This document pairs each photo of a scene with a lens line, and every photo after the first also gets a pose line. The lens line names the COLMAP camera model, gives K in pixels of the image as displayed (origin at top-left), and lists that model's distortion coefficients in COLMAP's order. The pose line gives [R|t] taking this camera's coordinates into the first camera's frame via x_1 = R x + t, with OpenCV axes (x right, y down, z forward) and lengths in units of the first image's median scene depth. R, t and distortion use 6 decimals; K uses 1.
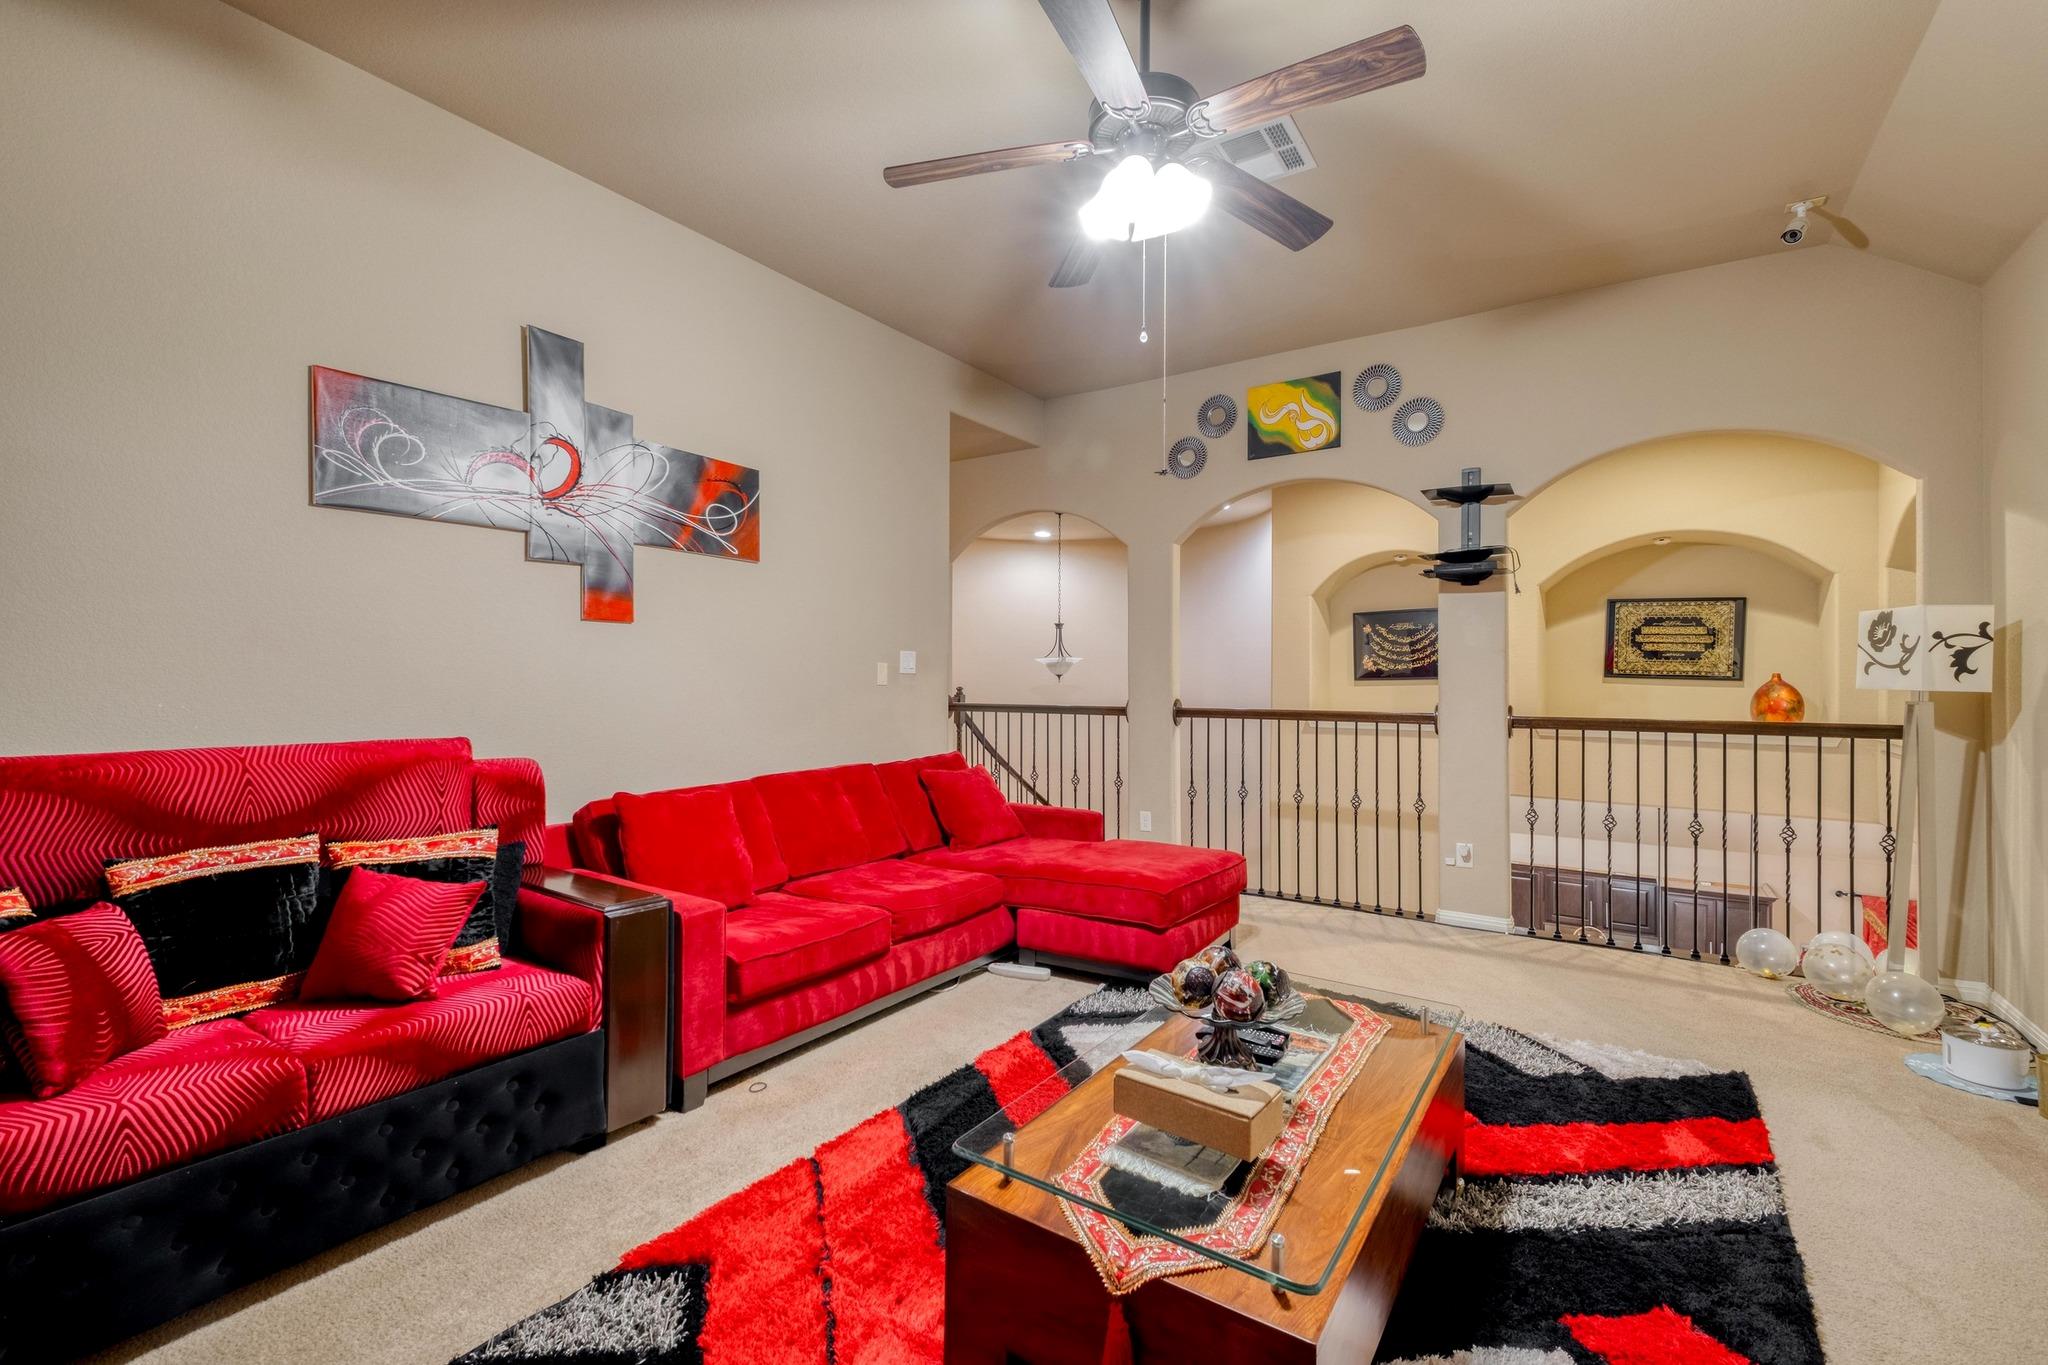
lens RADIAL K [[884.0, 0, 1020.6], [0, 884.0, 675.7], [0, 0, 1]] dist [-0.001715, -0.000031]
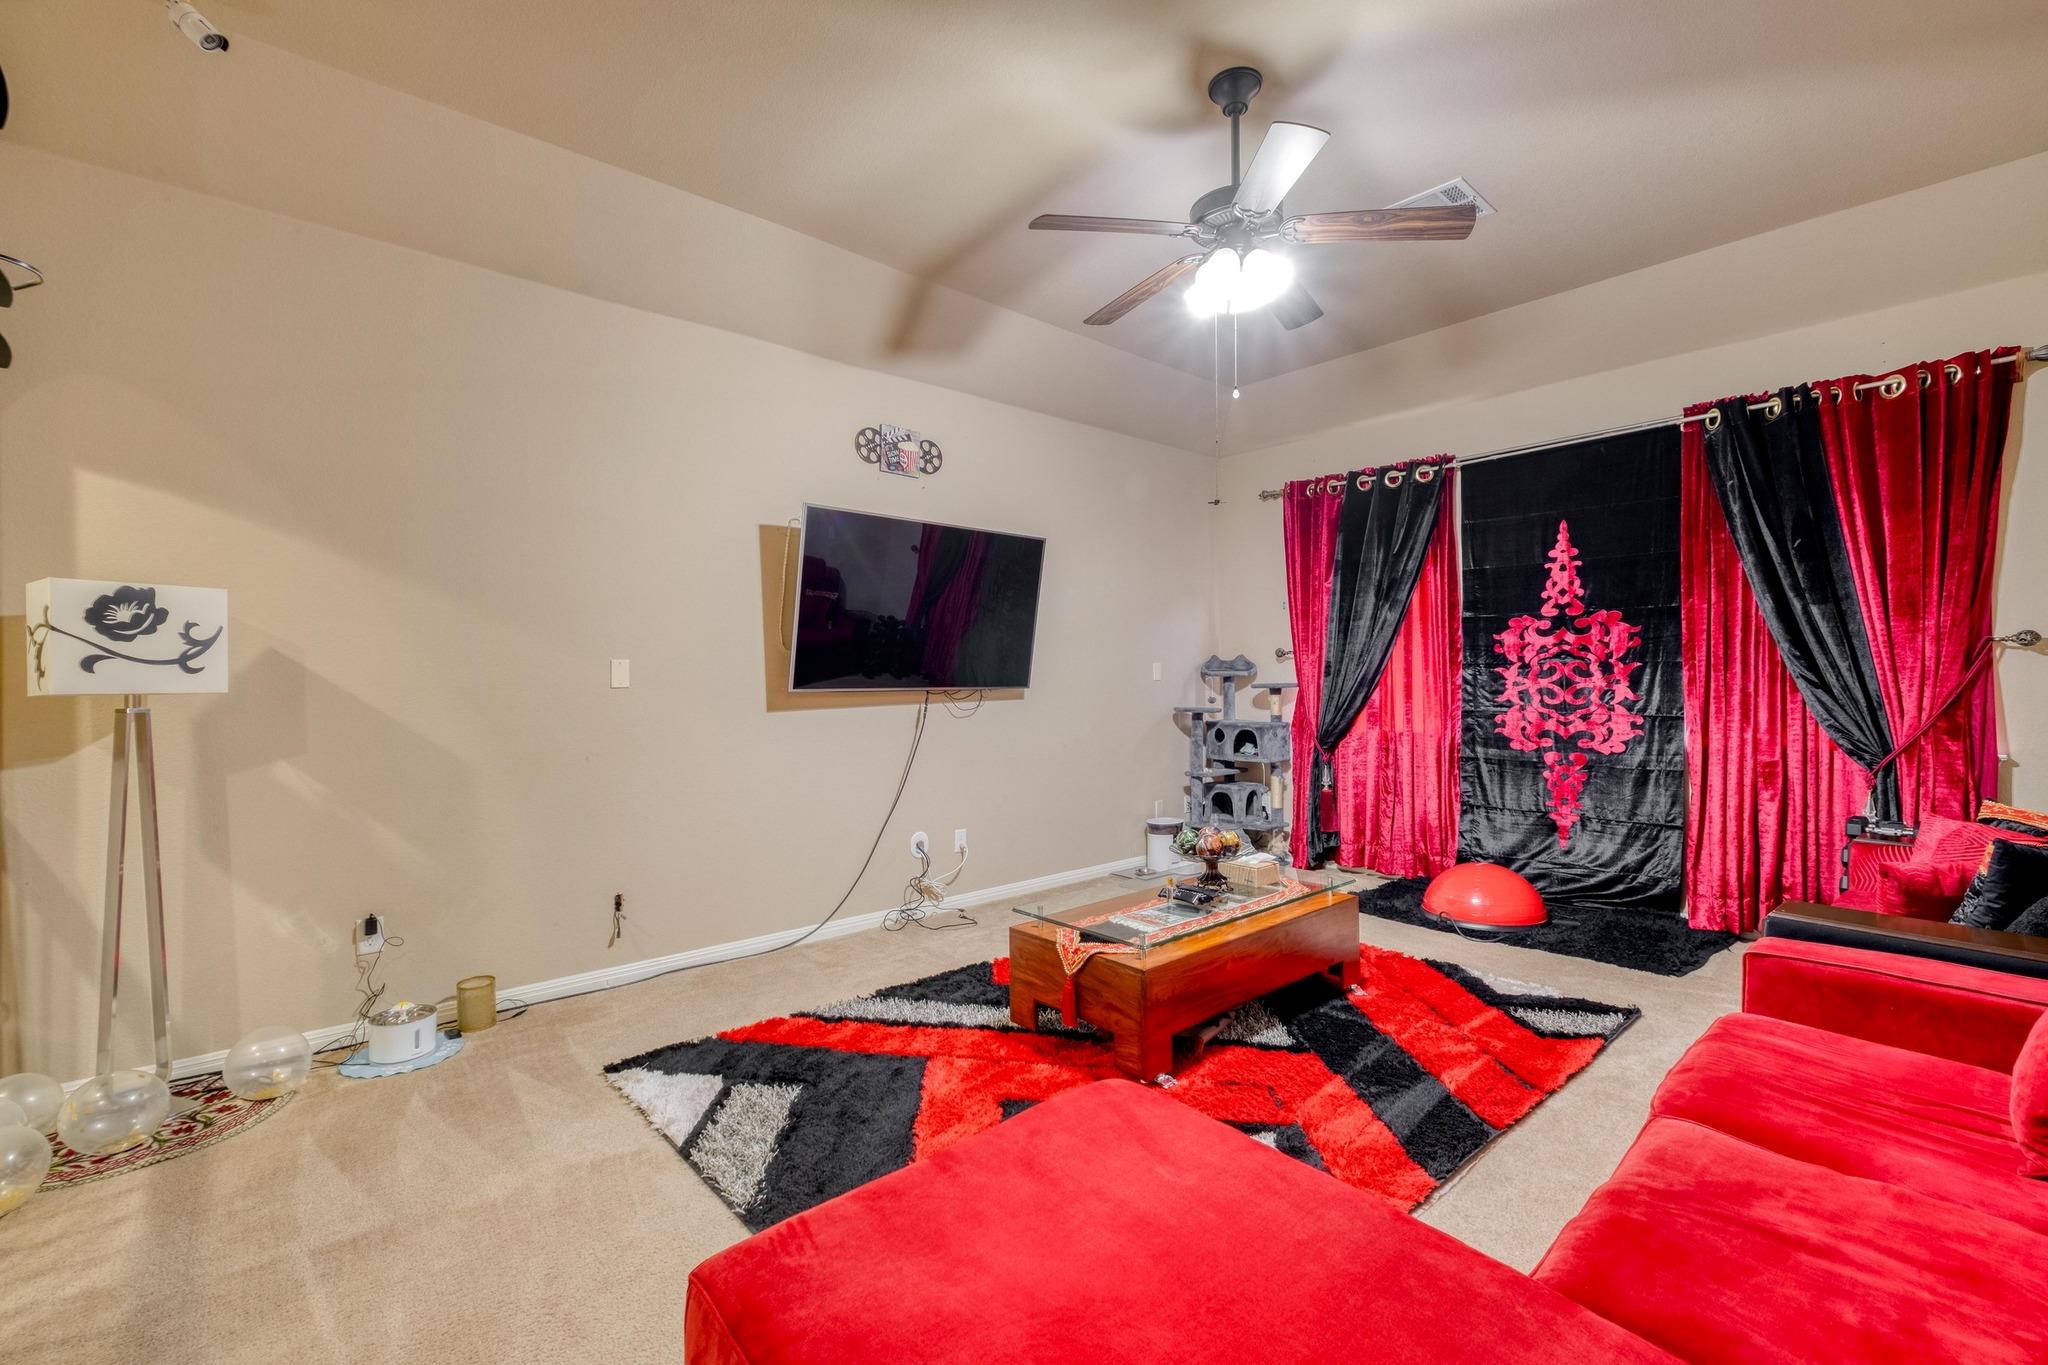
lens RADIAL K [[884.0, 0, 1020.6], [0, 884.0, 675.7], [0, 0, 1]] dist [-0.001715, -0.000031]
pose [[-0.969532, 0.000098, 0.244964, 0.093713], [0.001113, 0.999991, 0.004003, -0.001380], [-0.244962, 0.004154, -0.969524, 1.572511]]
